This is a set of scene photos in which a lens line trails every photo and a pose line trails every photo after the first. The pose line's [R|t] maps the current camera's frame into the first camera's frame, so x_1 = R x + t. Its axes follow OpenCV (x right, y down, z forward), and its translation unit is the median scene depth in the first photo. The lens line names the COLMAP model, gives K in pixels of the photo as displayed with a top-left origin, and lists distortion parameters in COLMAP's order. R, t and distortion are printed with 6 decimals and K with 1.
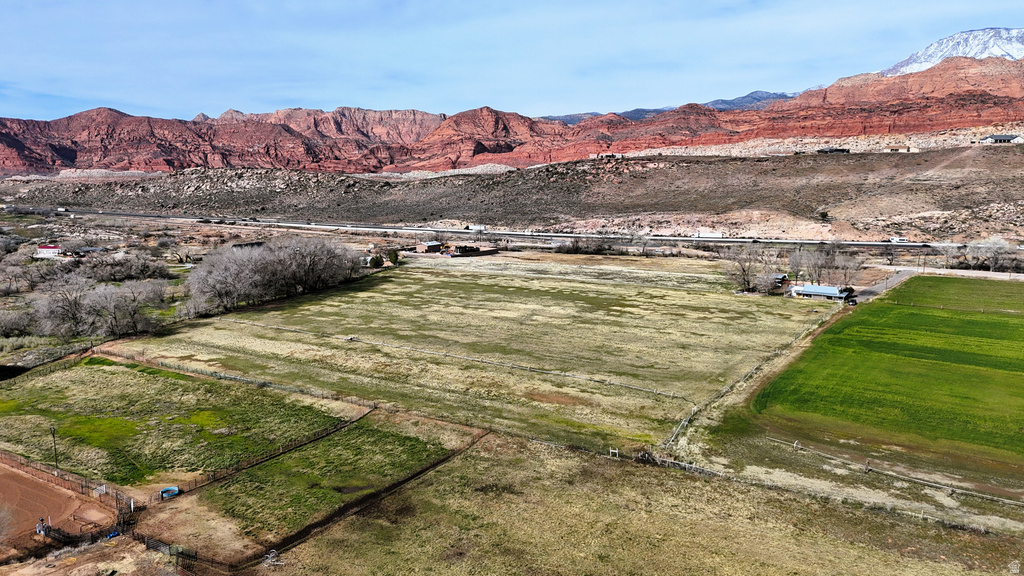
lens RADIAL K [[747.3, 0, 513.1], [0, 747.3, 289.6], [0, 0, 1]] dist [0.086389, -0.079883]
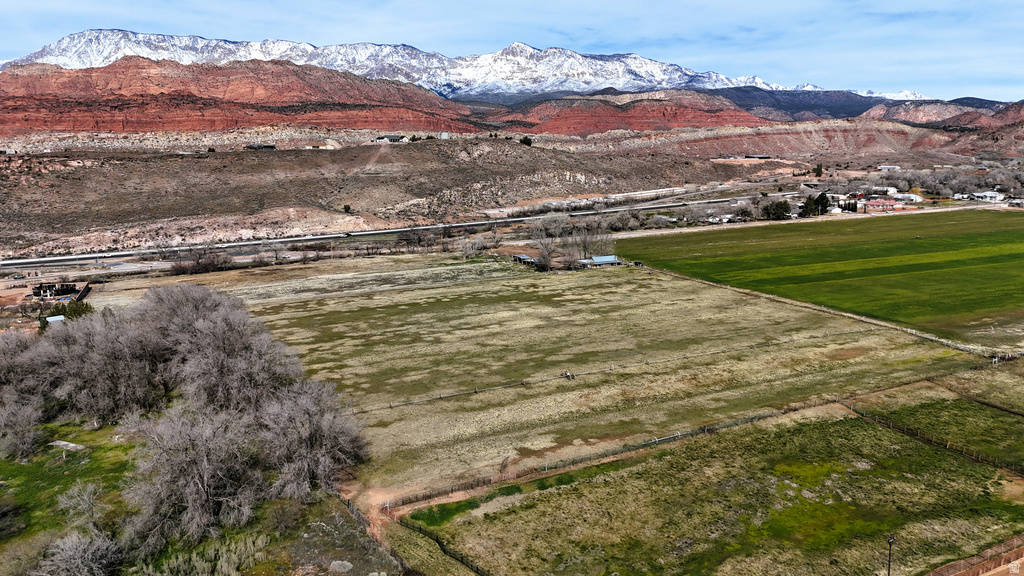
lens RADIAL K [[747.3, 0, 513.1], [0, 747.3, 289.6], [0, 0, 1]] dist [0.086389, -0.079883]
pose [[0.528831, -0.161954, 0.833132, -0.207620], [0.157960, 0.983255, 0.090871, -0.025150], [-0.833898, 0.083547, 0.545558, 0.134053]]
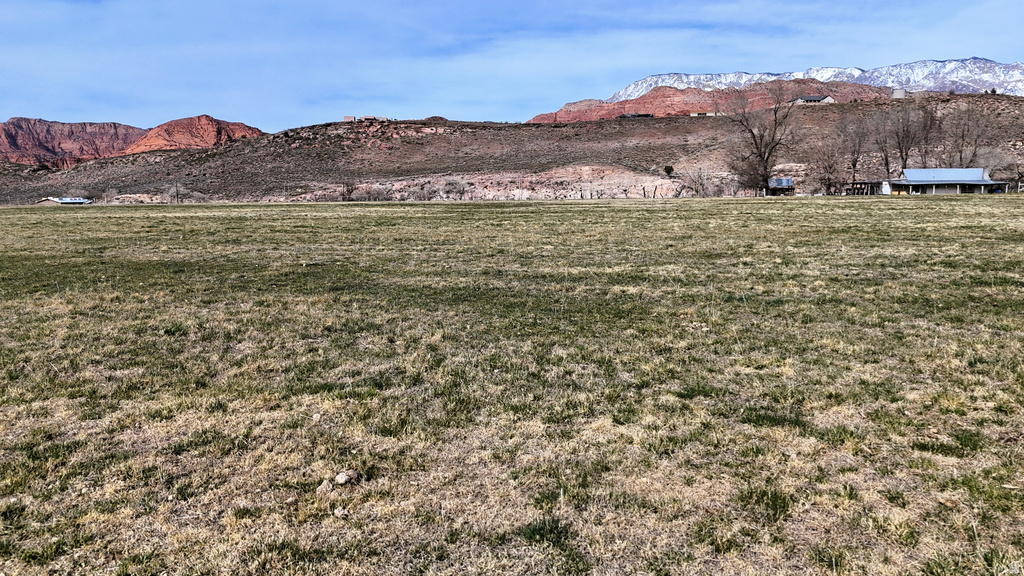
lens RADIAL K [[747.3, 0, 513.1], [0, 747.3, 289.6], [0, 0, 1]] dist [0.086389, -0.079883]
pose [[0.942642, -0.049422, 0.330125, 0.003234], [0.061902, 0.997706, -0.027392, 0.018906], [-0.328014, 0.046257, 0.943540, 0.193262]]
